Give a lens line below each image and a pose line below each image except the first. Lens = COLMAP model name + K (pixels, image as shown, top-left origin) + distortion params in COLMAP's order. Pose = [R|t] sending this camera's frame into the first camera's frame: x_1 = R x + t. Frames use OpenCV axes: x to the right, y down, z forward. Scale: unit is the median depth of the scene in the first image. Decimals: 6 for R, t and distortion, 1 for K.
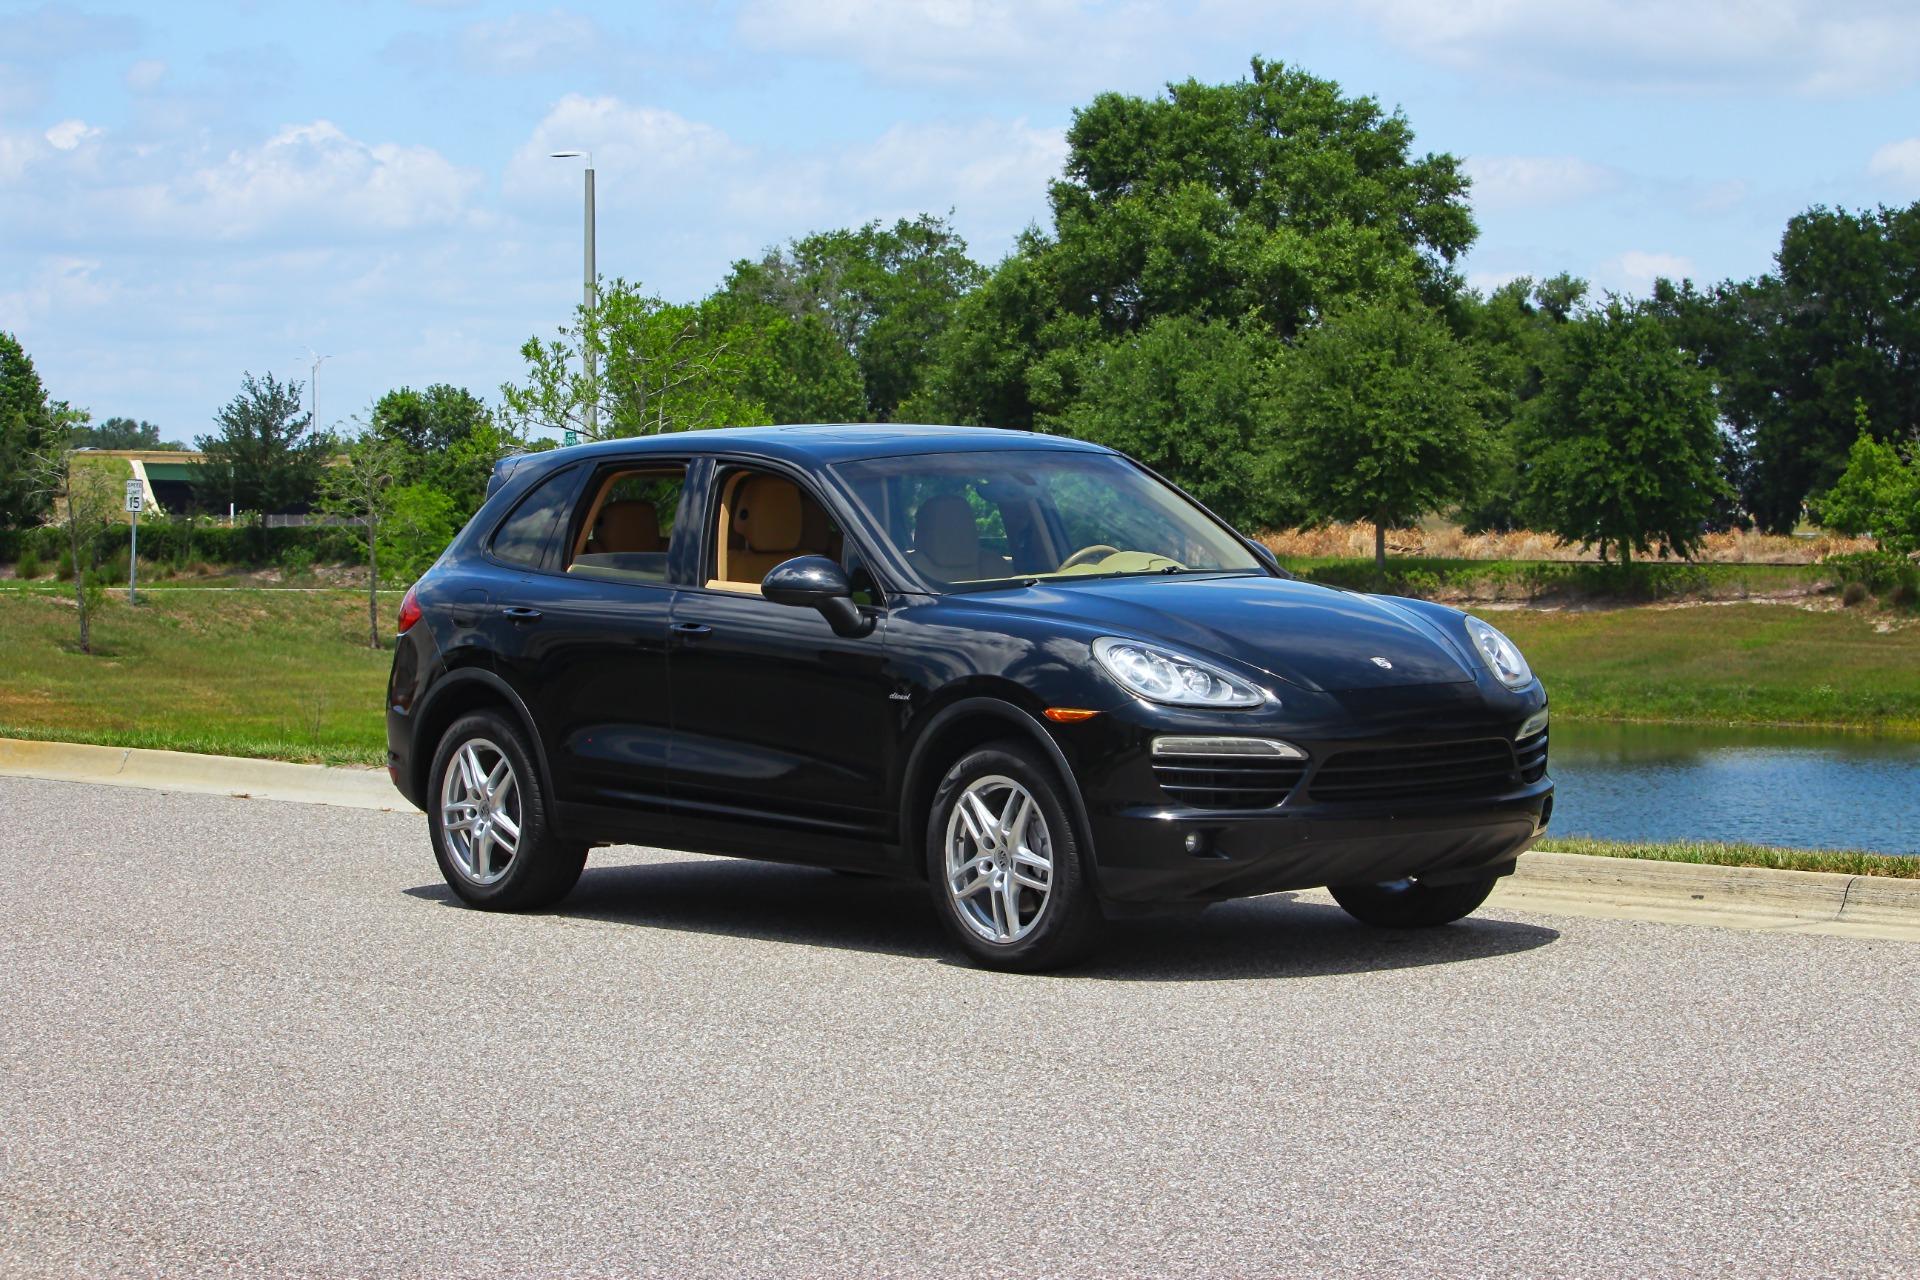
lens RADIAL K [[4941.9, 0, 976.9], [0, 4941.9, 630.9], [0, 0, 1]] dist [-0.429290, 0.000000]
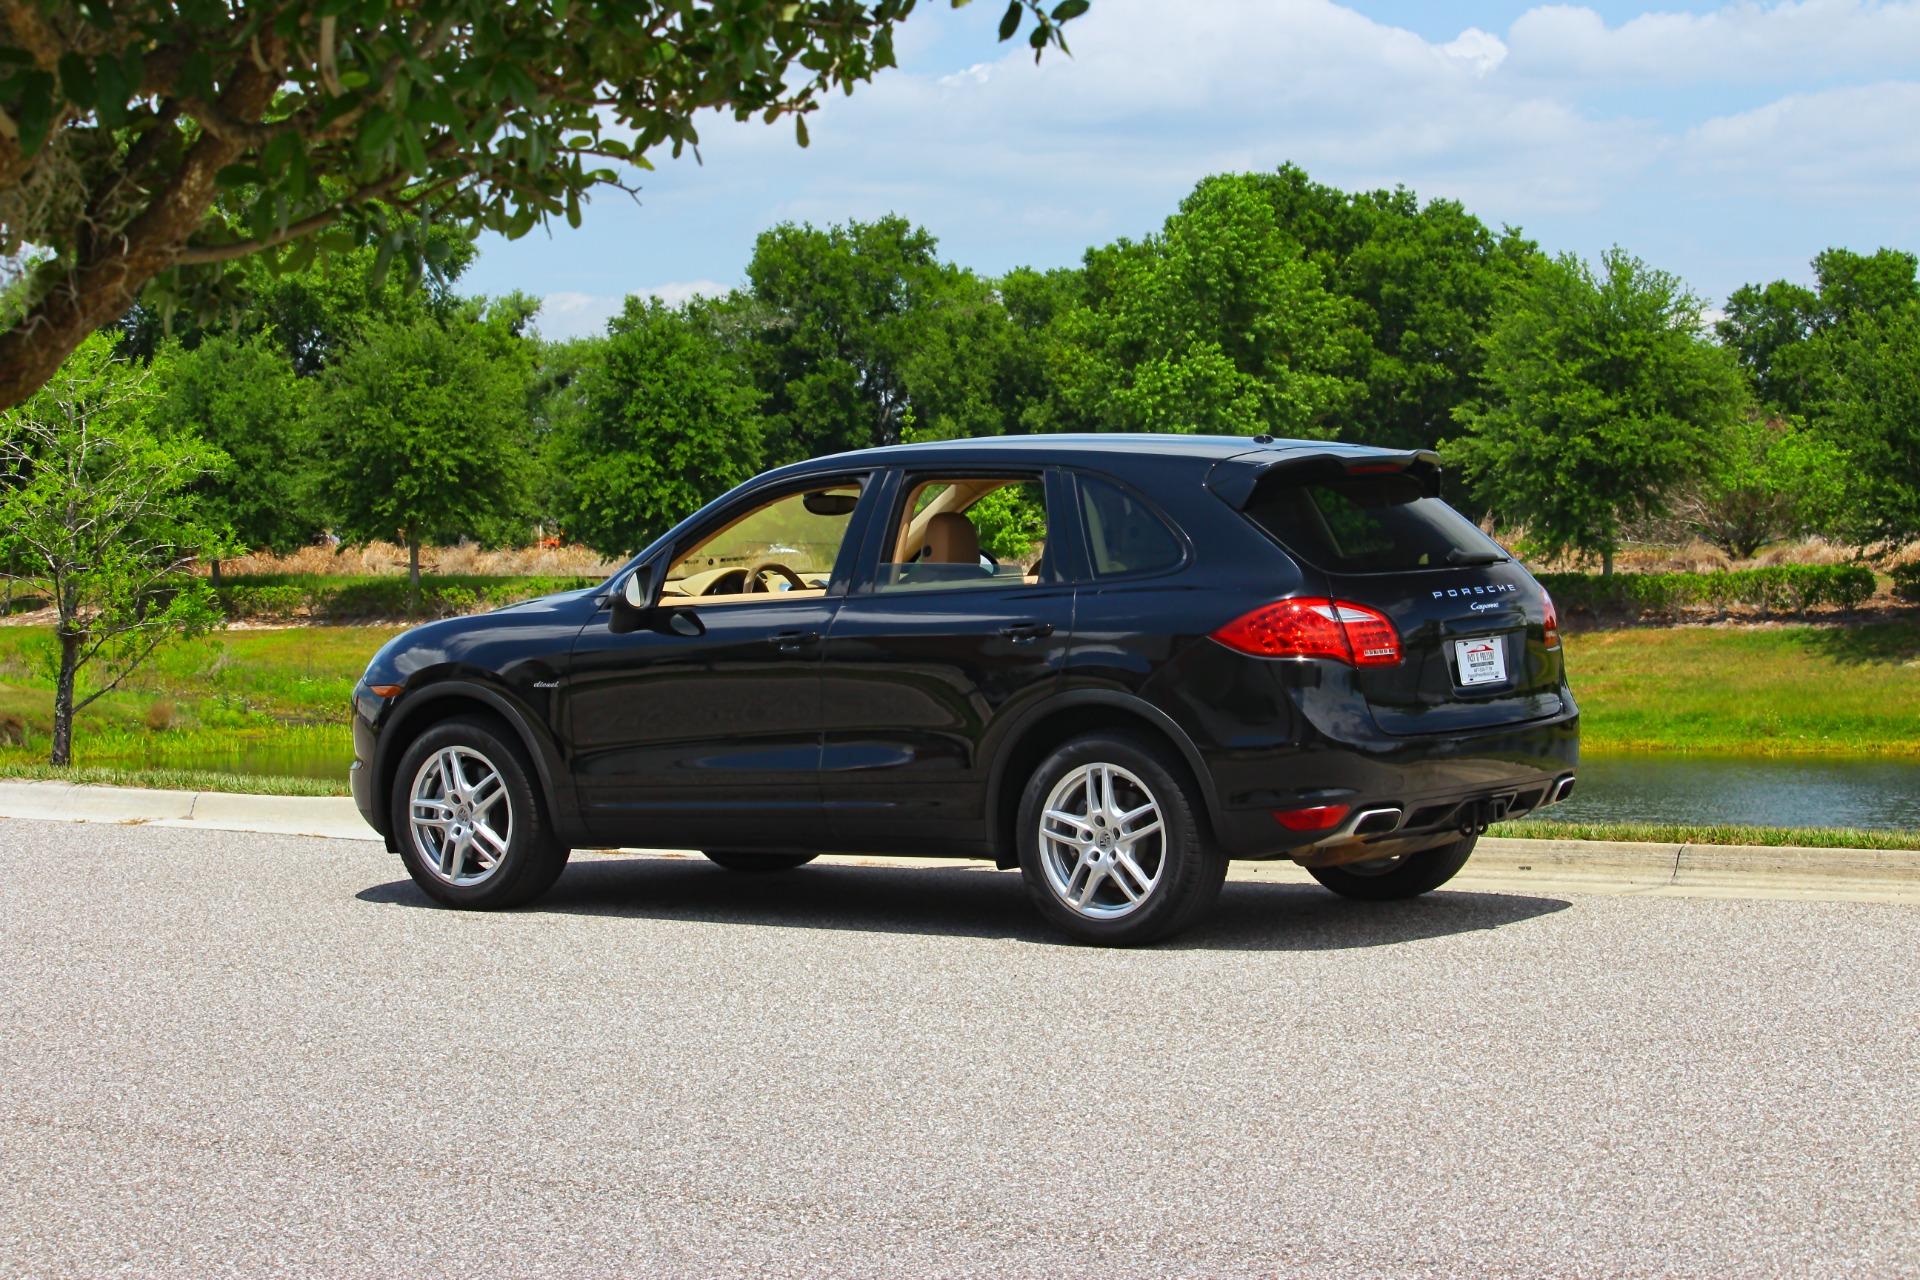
lens RADIAL K [[4941.9, 0, 940.1], [0, 4941.9, 567.1], [0, 0, 1]] dist [-0.429290, 0.000000]
pose [[0.976147, -0.011189, 0.216823, -0.206866], [0.014775, 0.999779, -0.014923, 0.001268], [-0.216608, 0.017771, 0.976097, -0.044626]]
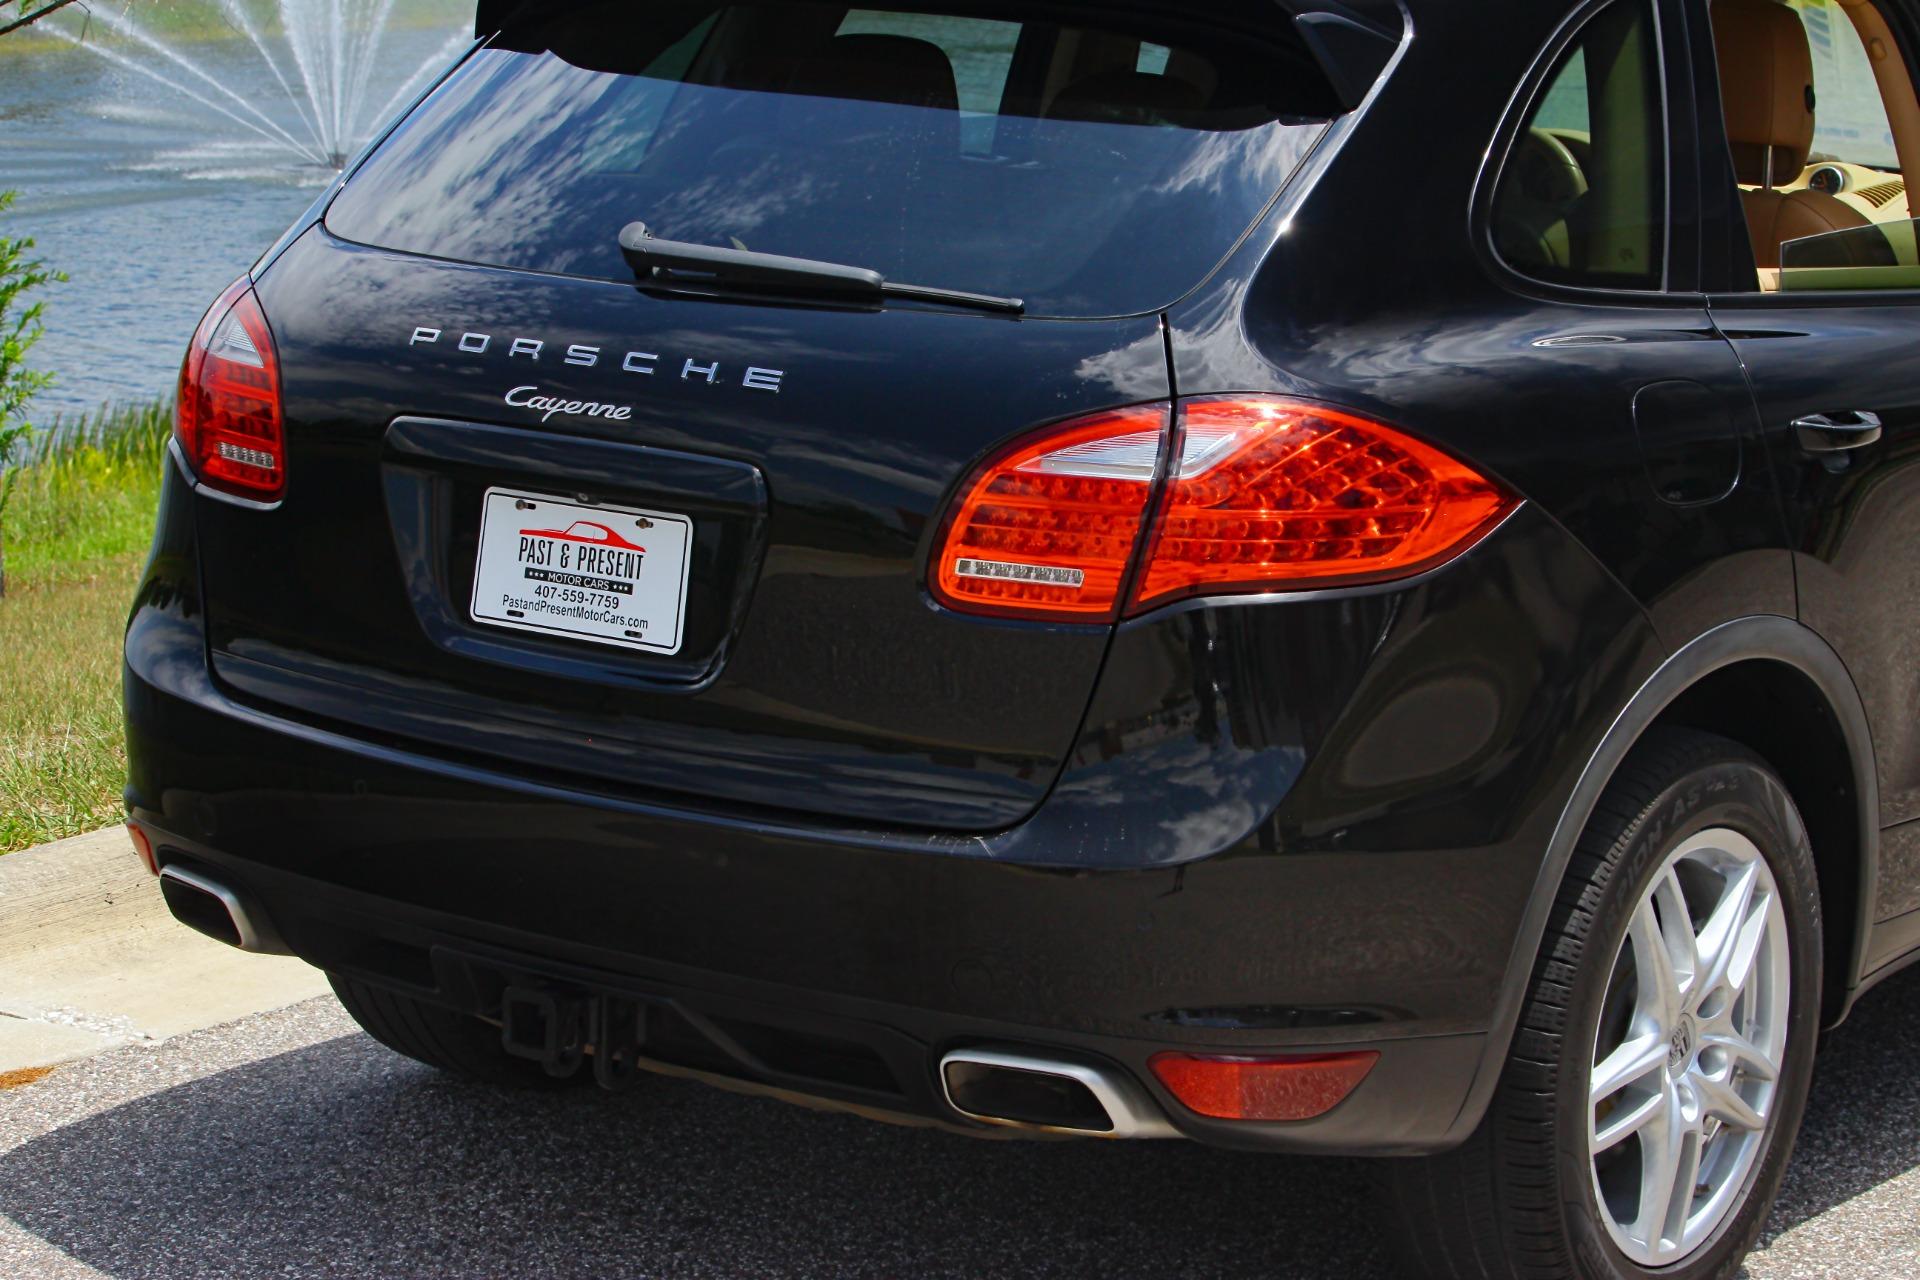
lens RADIAL K [[4941.9, 0, 960.7], [0, 4941.9, 643.7], [0, 0, 1]] dist [-0.429290, 0.000000]
pose [[0.239194, 0.206709, -0.948714, 0.395675], [-0.081776, 0.977894, 0.192449, -0.049936], [0.967522, 0.031549, 0.250810, 0.795539]]
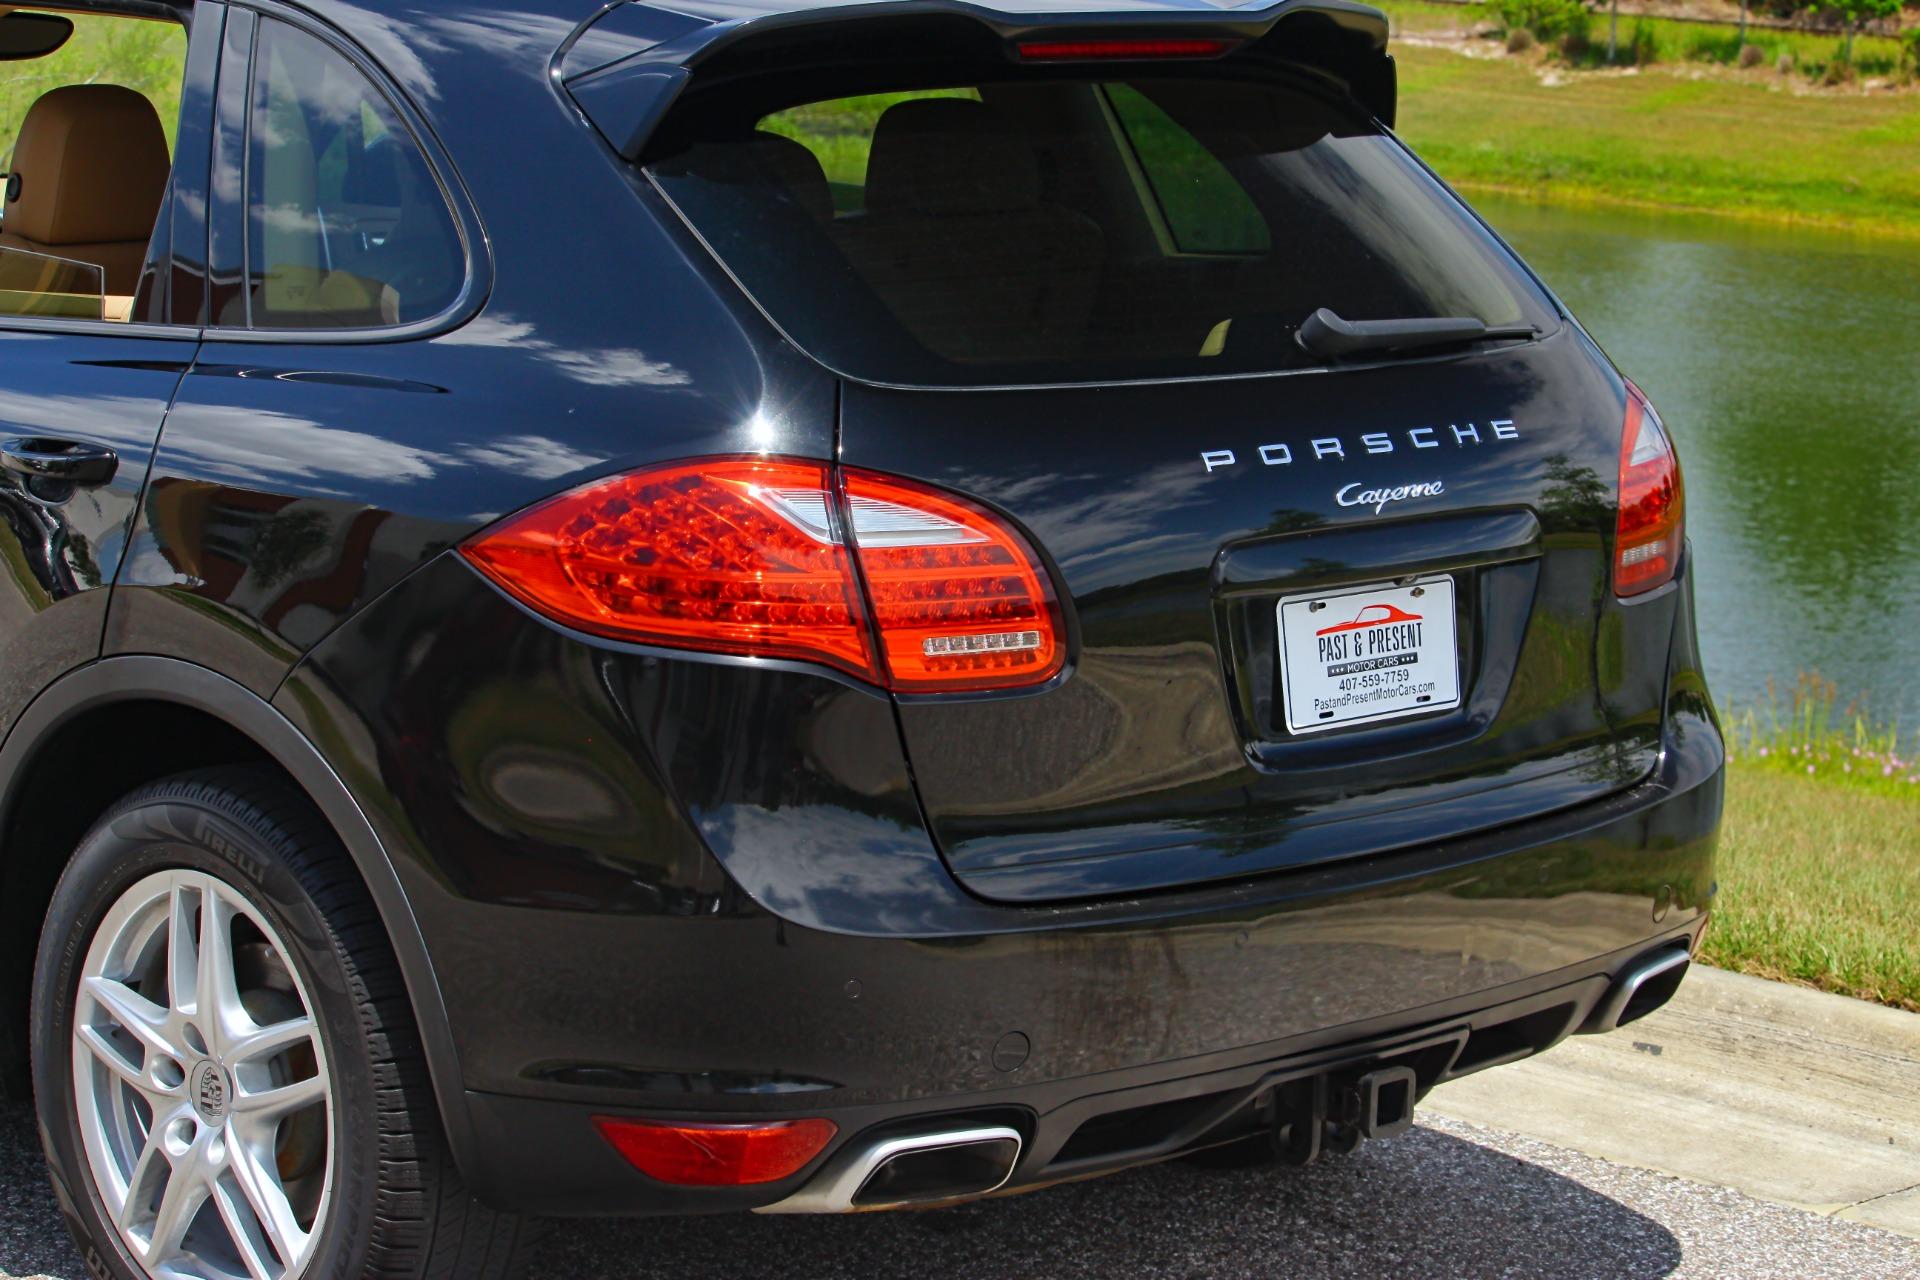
lens RADIAL K [[4941.9, 0, 973.2], [0, 4941.9, 636.9], [0, 0, 1]] dist [-0.429290, 0.000000]
pose [[0.995845, 0.038741, 0.082408, 0.046439], [-0.048830, 0.991060, 0.124158, -0.031905], [-0.076861, -0.127666, 0.988835, 0.542946]]
